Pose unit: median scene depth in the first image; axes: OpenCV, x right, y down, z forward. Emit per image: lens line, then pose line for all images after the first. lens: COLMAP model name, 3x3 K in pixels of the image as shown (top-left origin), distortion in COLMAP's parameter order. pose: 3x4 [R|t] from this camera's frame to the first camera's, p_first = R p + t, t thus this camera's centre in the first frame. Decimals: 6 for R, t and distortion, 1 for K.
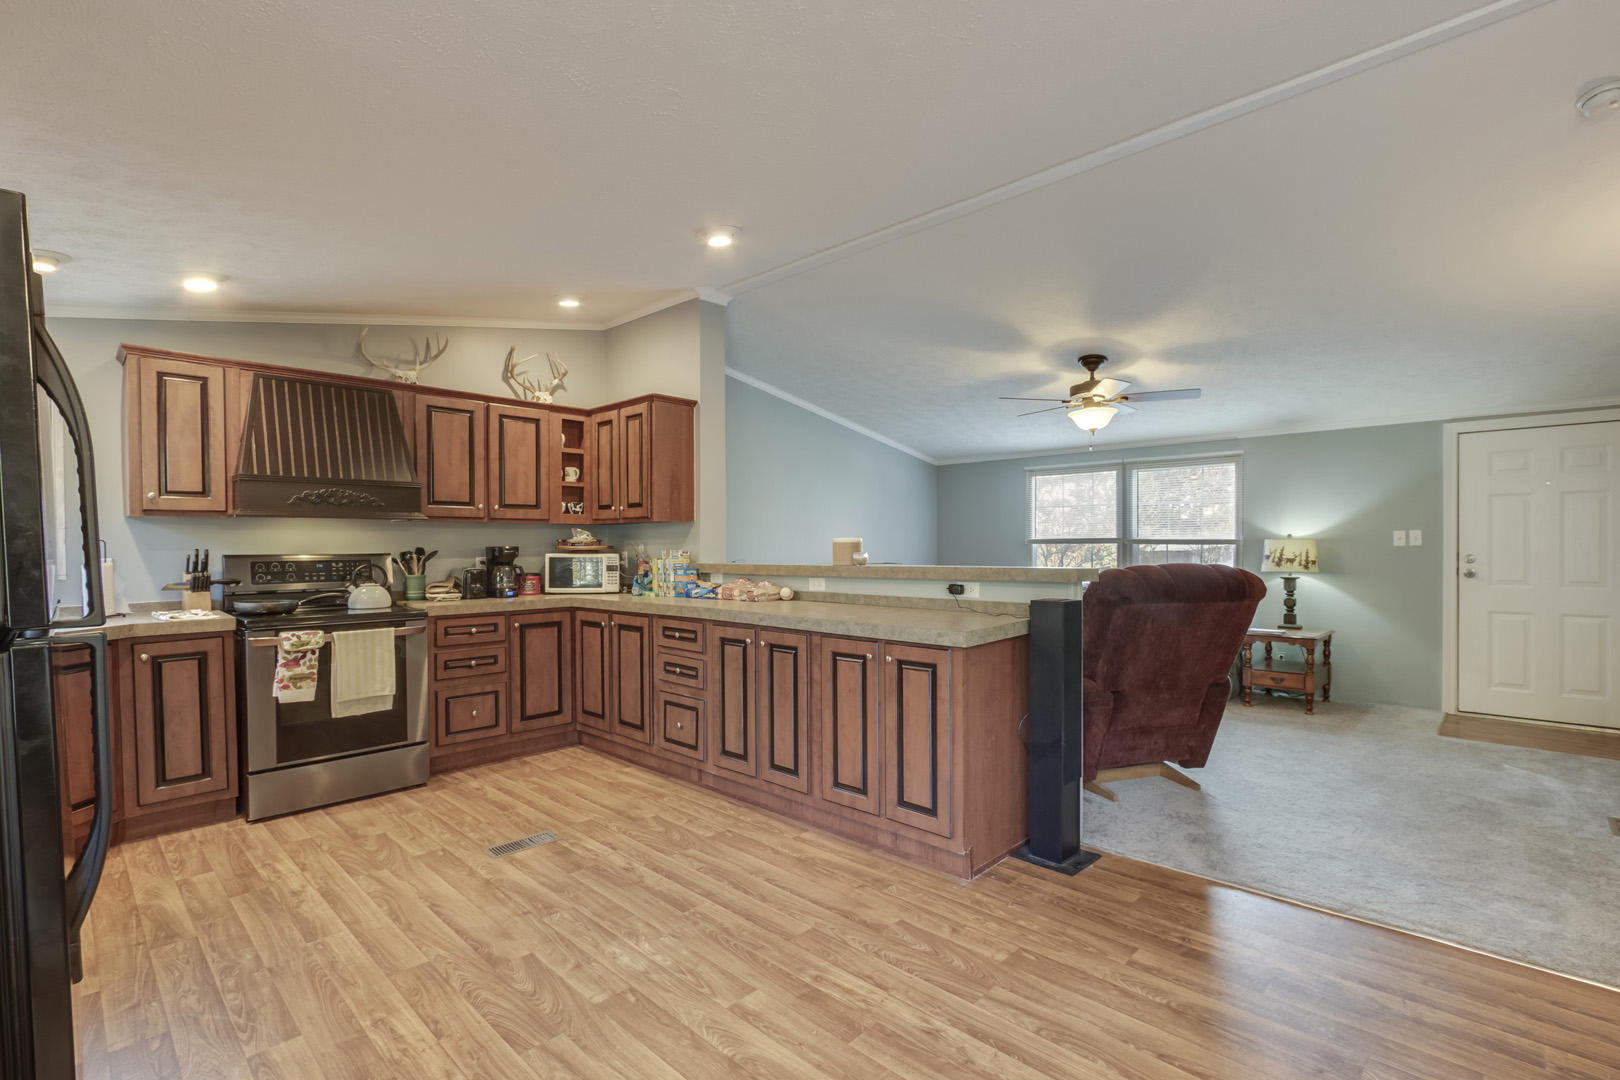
lens RADIAL K [[744.1, 0, 812.1], [0, 744.1, 552.4], [0, 0, 1]] dist [-0.014844, 0.003610]
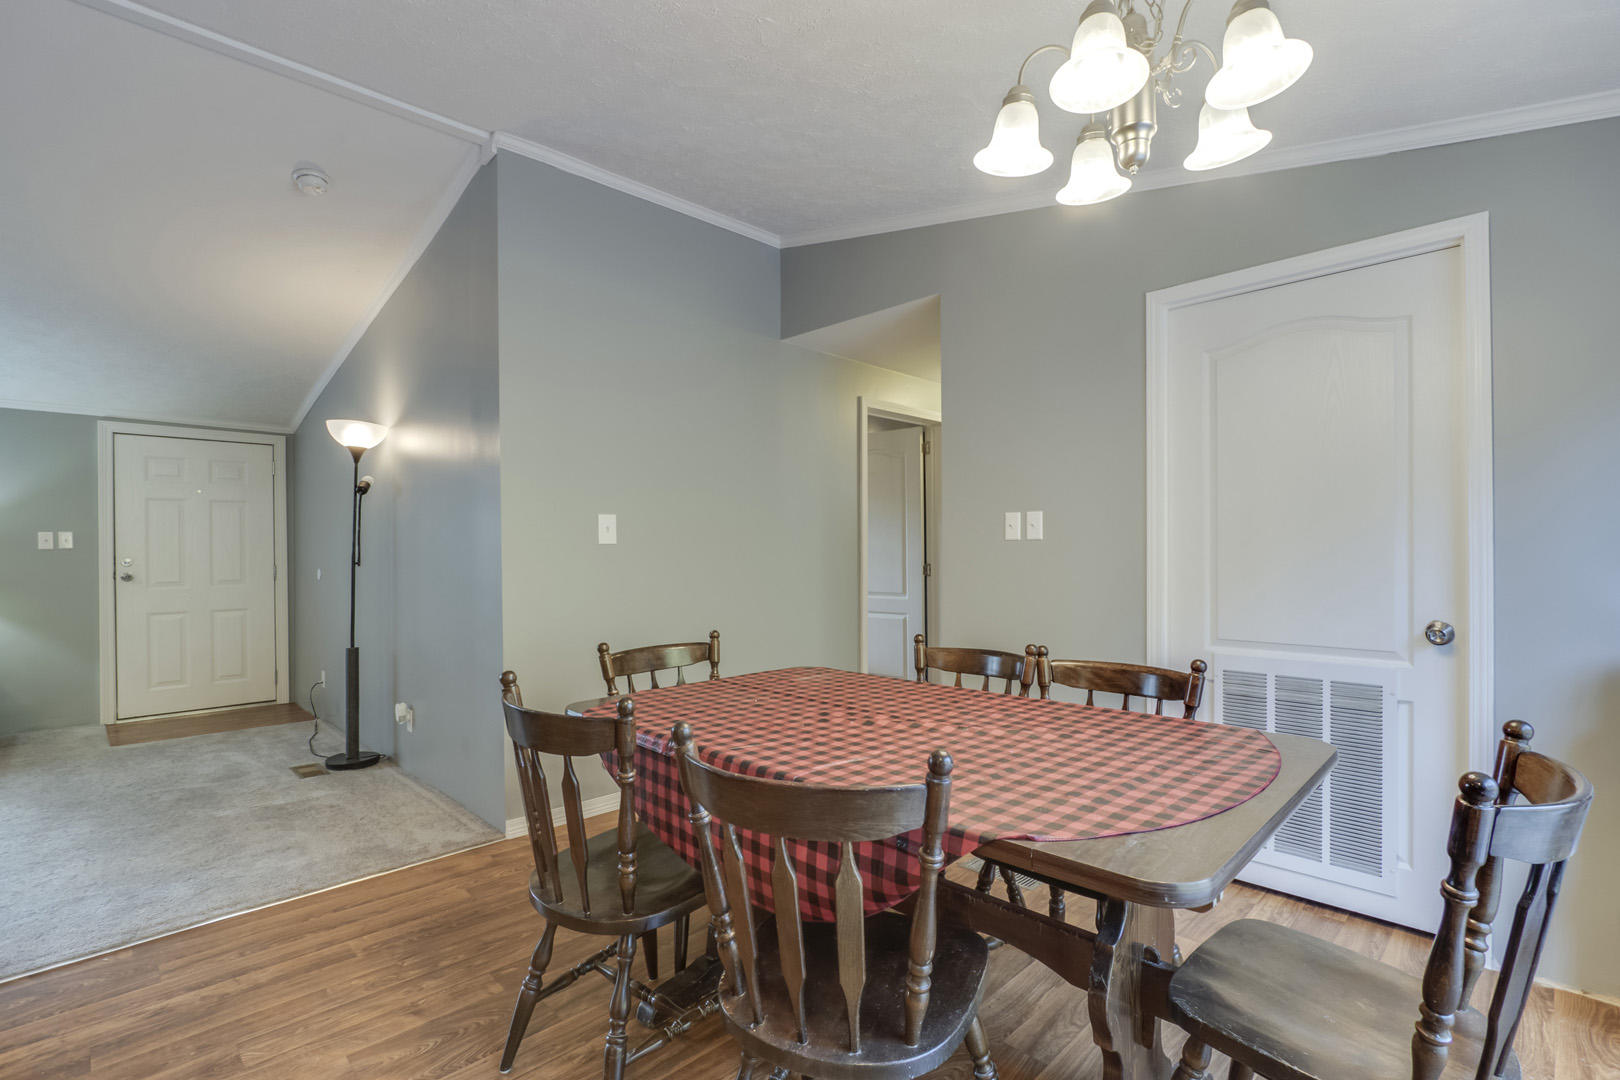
lens RADIAL K [[744.1, 0, 812.1], [0, 744.1, 552.4], [0, 0, 1]] dist [-0.014844, 0.003610]
pose [[0.020342, 0.002971, 0.999789, -0.095574], [0.016188, 0.999864, -0.003301, 0.018106], [-0.999662, 0.016252, 0.020291, 0.085126]]
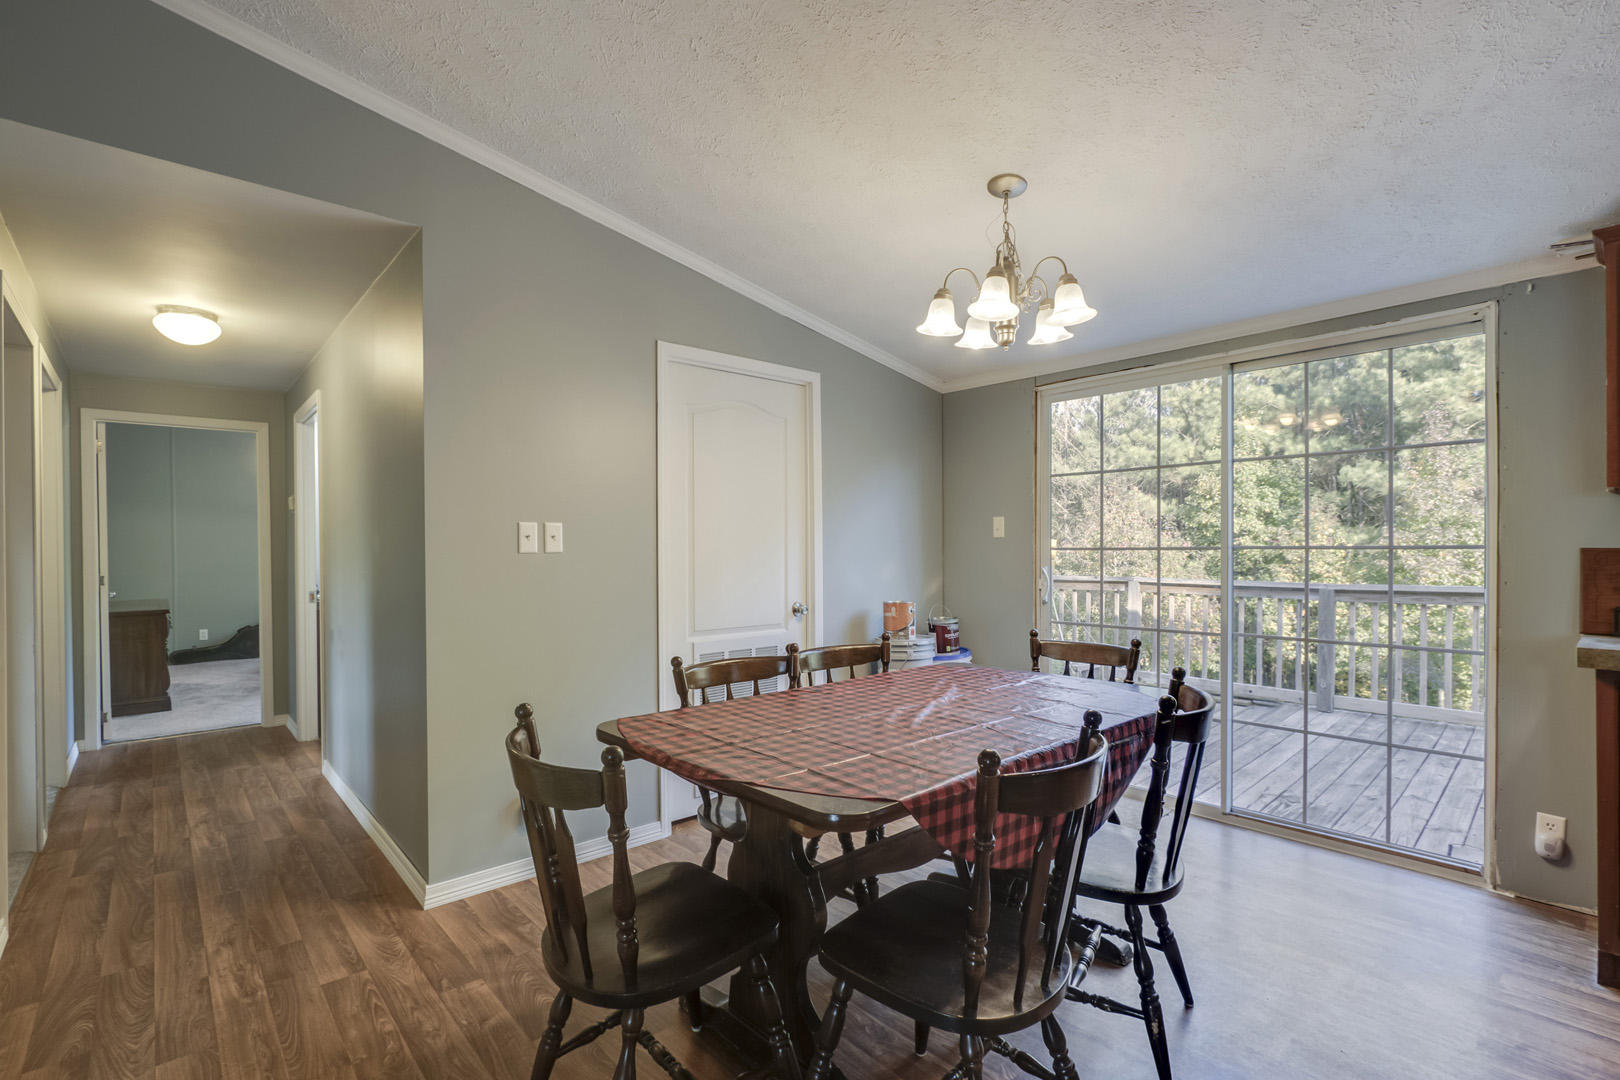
lens RADIAL K [[744.1, 0, 812.1], [0, 744.1, 552.4], [0, 0, 1]] dist [-0.014844, 0.003610]
pose [[-0.997131, 0.008808, 0.075187, 0.365234], [0.010066, 0.999815, 0.016368, -0.002815], [-0.075029, 0.017078, -0.997035, 0.558748]]
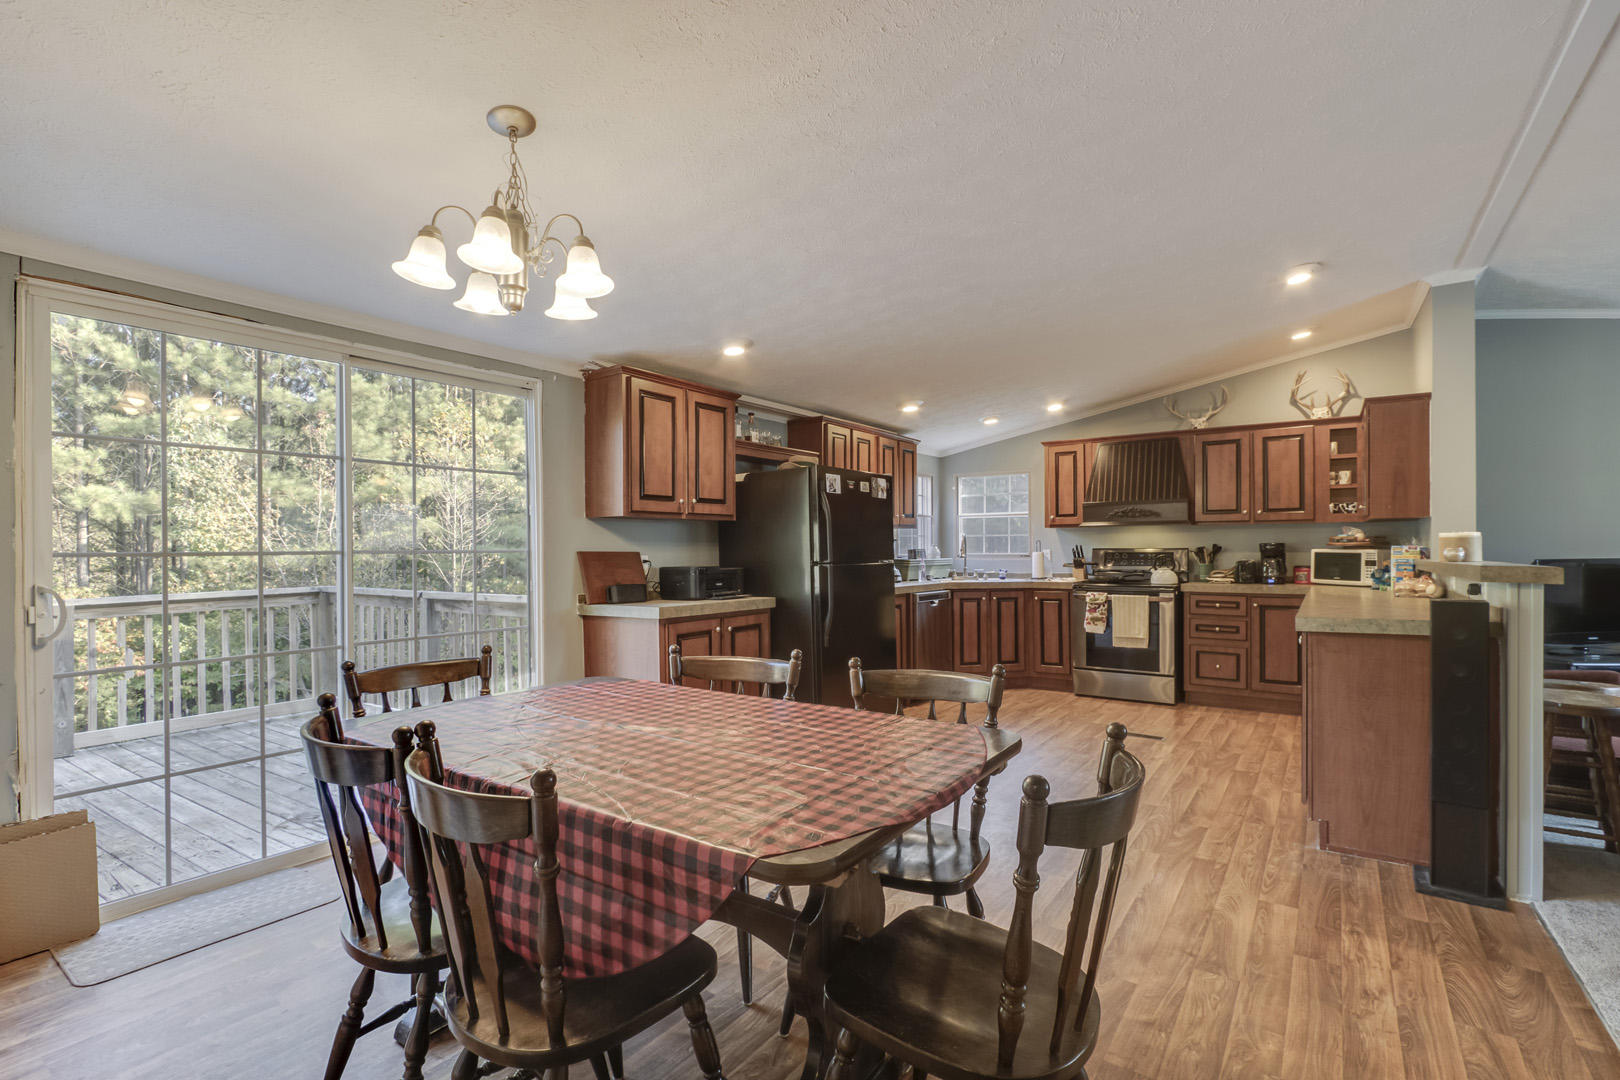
lens RADIAL K [[744.1, 0, 812.1], [0, 744.1, 552.4], [0, 0, 1]] dist [-0.014844, 0.003610]
pose [[0.148807, 0.008790, -0.988827, 0.788730], [-0.005192, 0.999954, 0.008107, 0.001801], [0.988853, 0.003928, 0.148846, 0.068337]]
